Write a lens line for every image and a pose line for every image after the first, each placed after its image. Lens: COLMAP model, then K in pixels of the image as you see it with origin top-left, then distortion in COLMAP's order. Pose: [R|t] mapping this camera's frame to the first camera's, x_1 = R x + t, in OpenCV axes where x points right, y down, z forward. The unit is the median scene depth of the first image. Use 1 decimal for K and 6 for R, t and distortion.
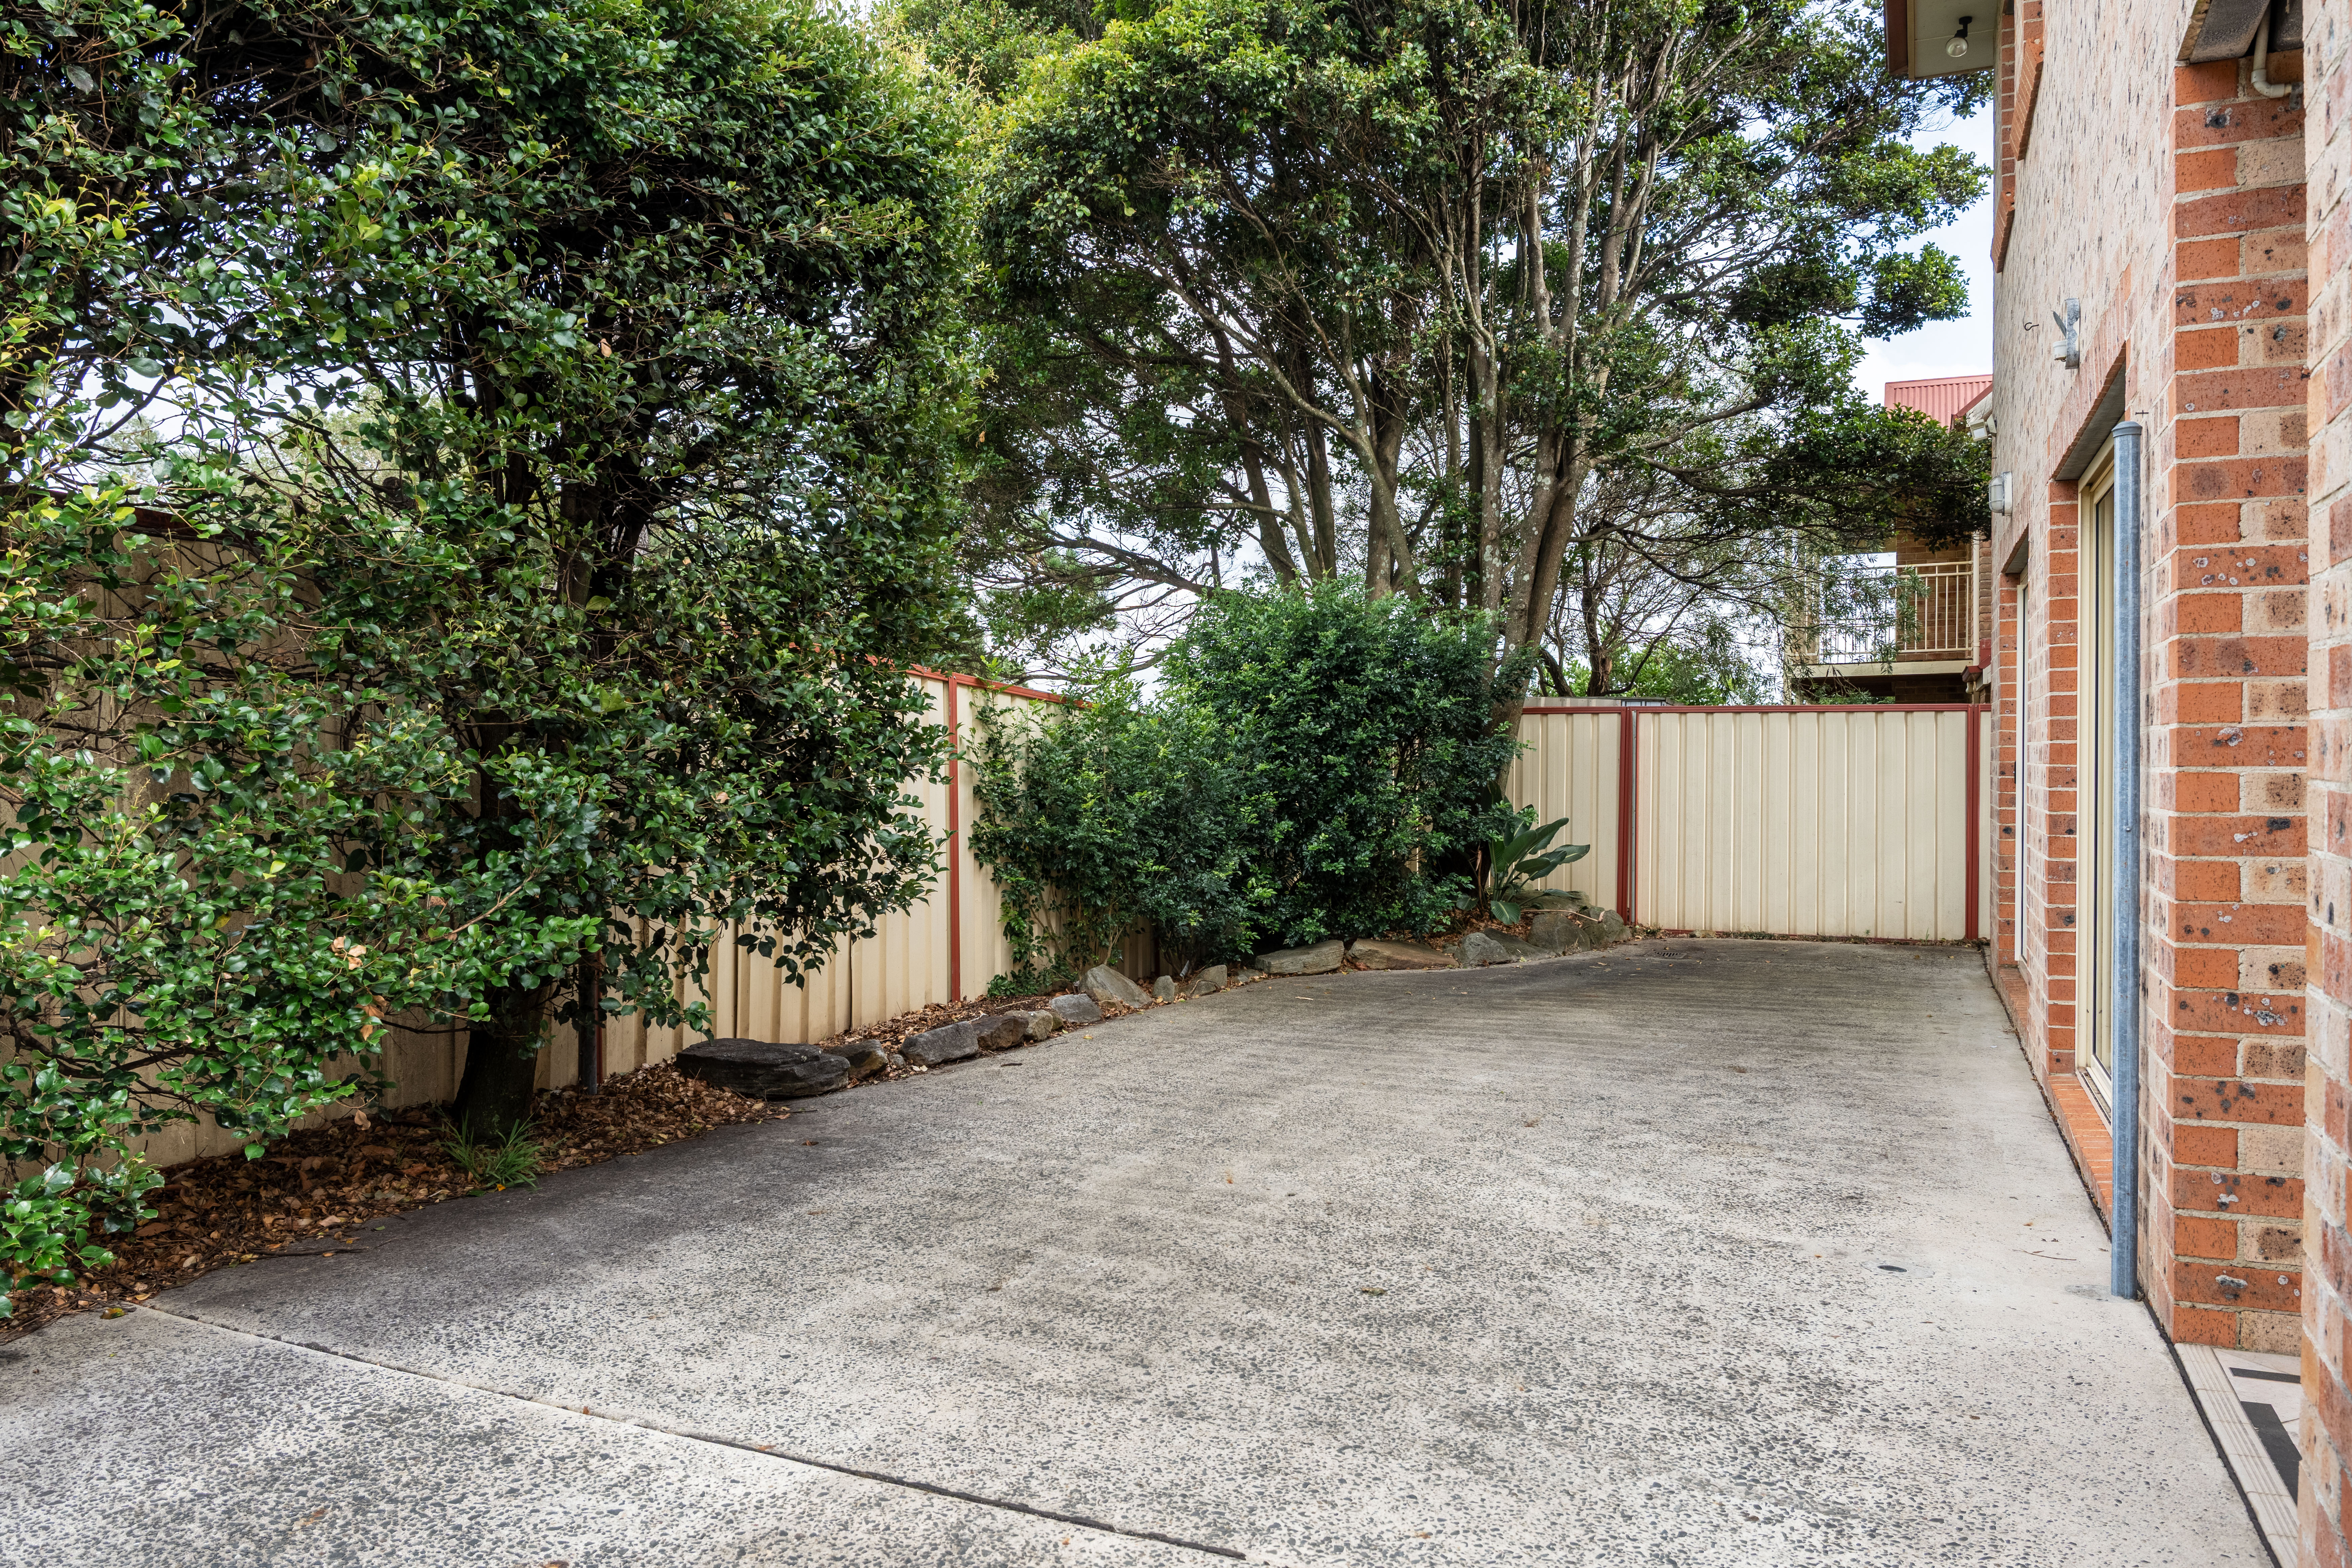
lens RADIAL K [[1610.7, 0, 1176.3], [0, 1610.7, 780.3], [0, 0, 1]] dist [-0.002874, -0.000479]
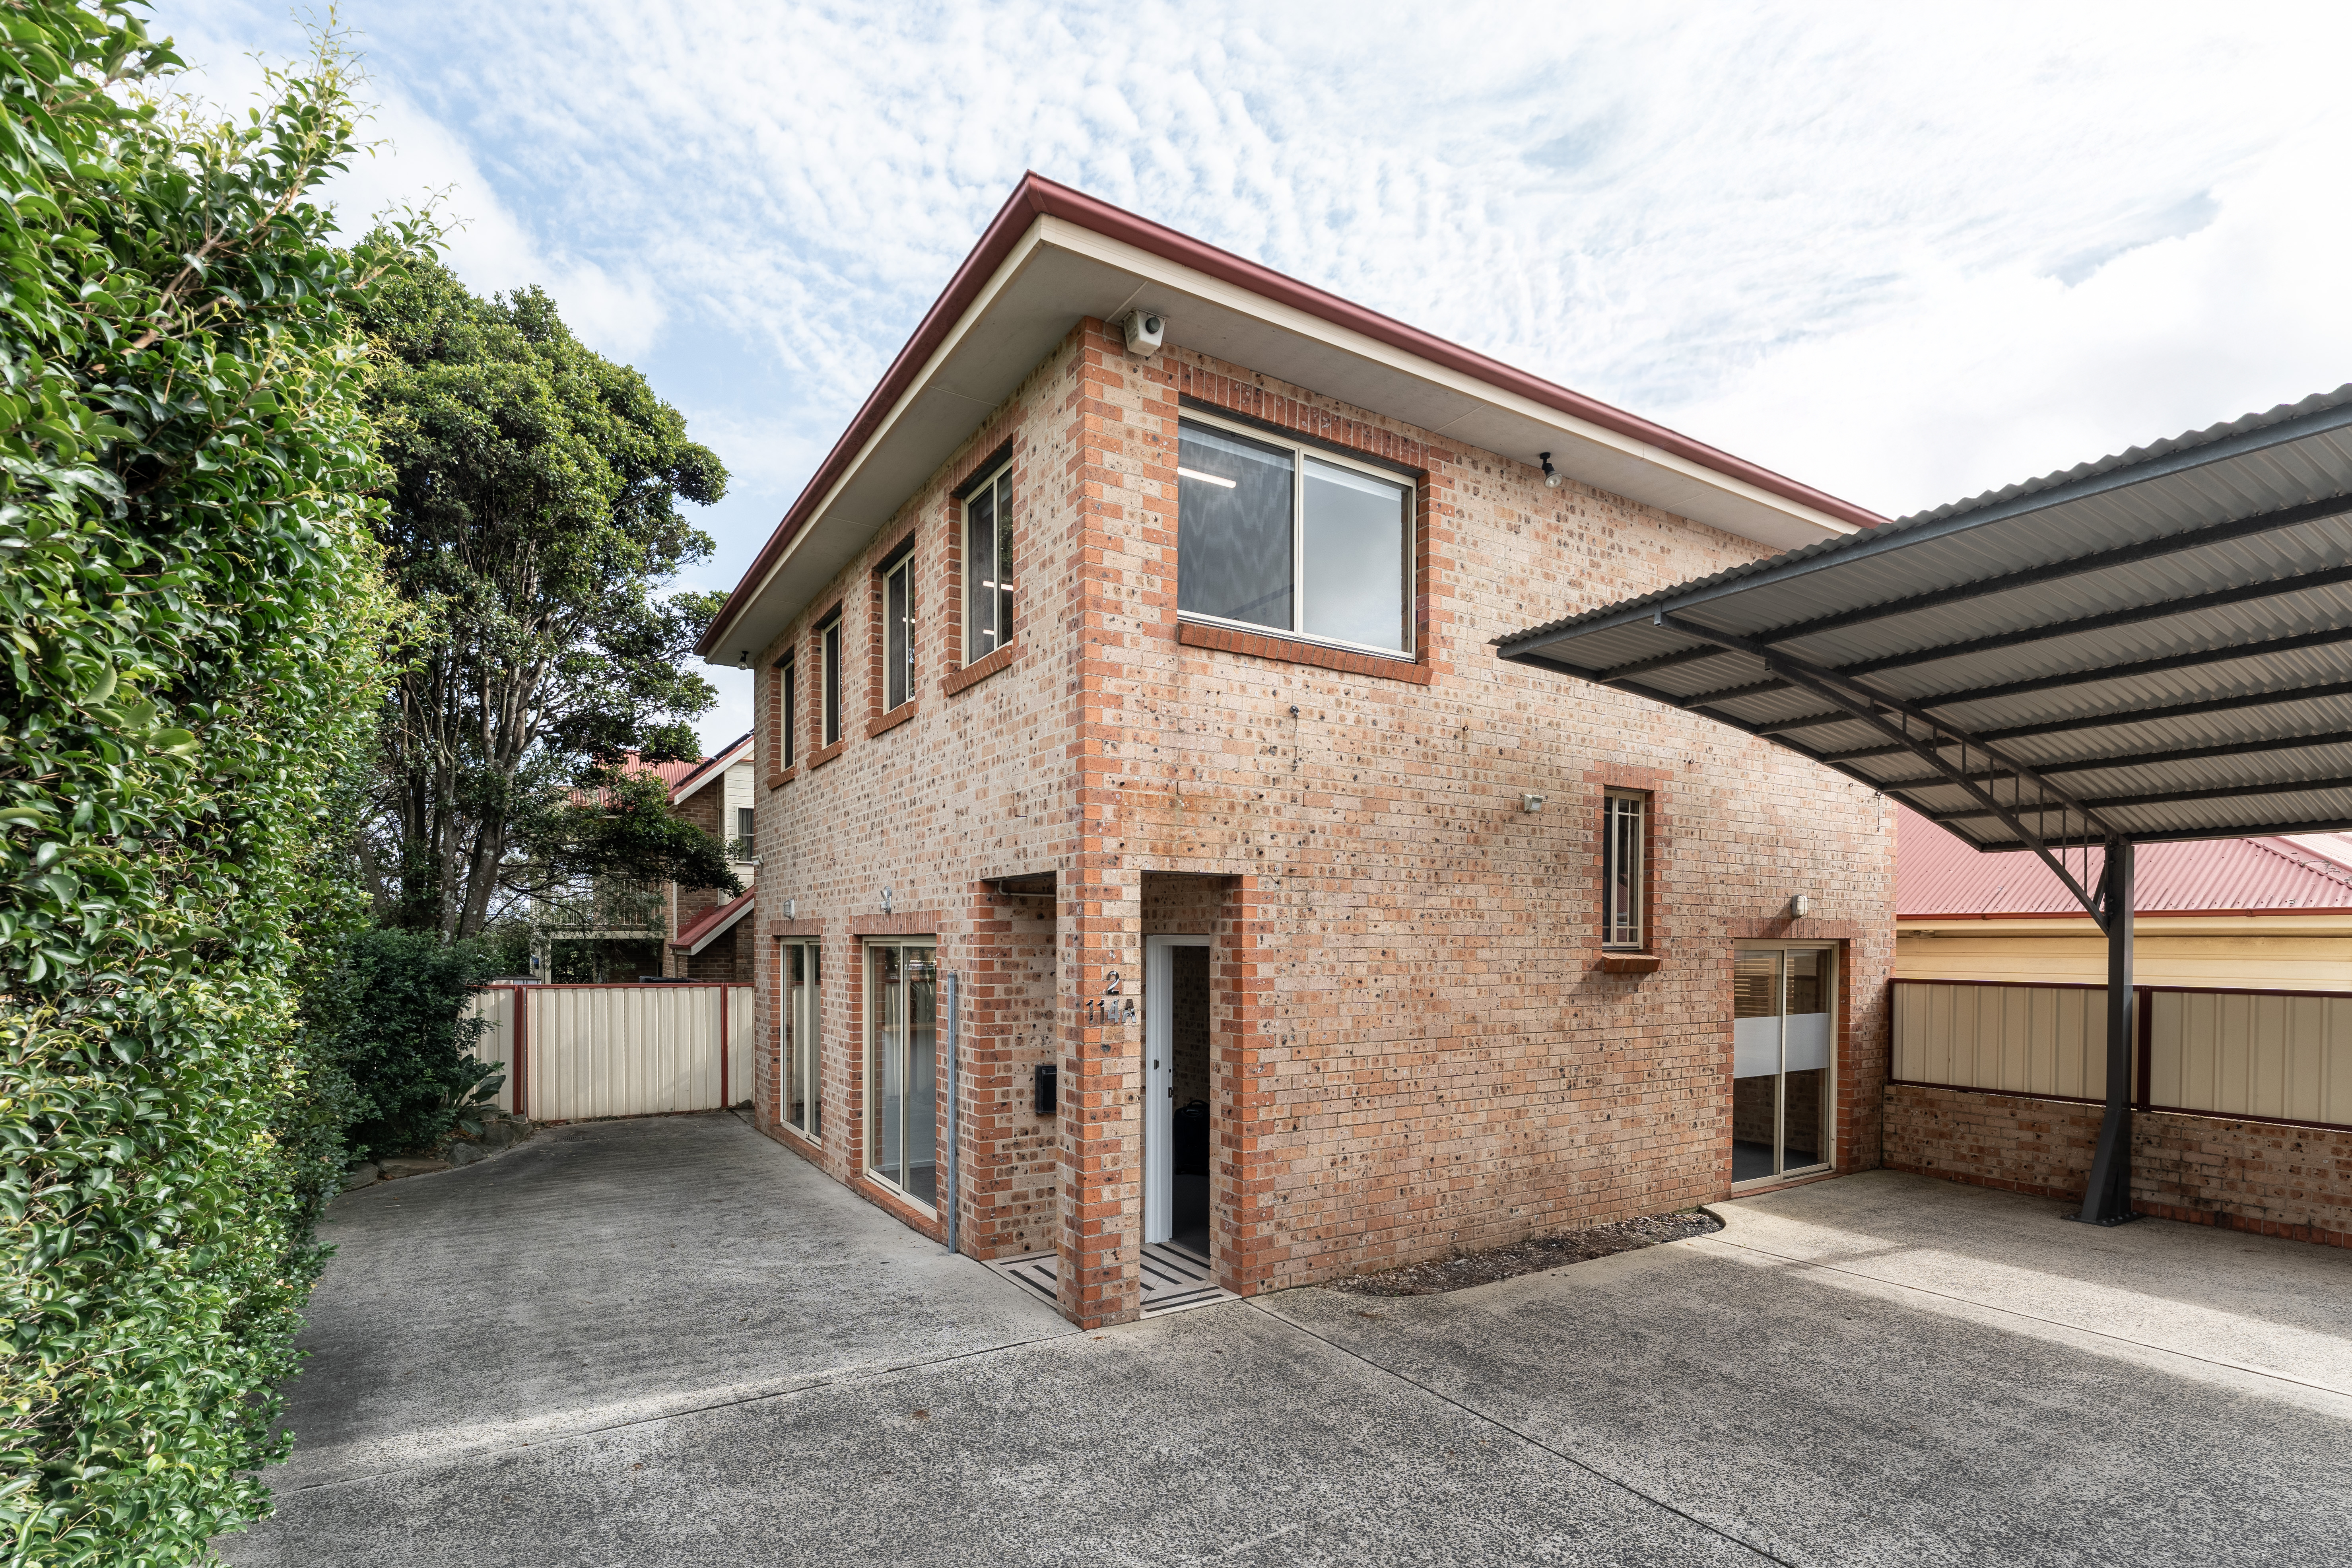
lens RADIAL K [[1105.4, 0, 1171.8], [0, 1105.4, 957.8], [0, 0, 1]] dist [-0.000354, -0.000001]
pose [[0.556595, -0.006589, 0.830758, -1.077550], [0.005221, 0.999977, 0.004433, -0.292400], [-0.830768, 0.001870, 0.556616, -0.621236]]
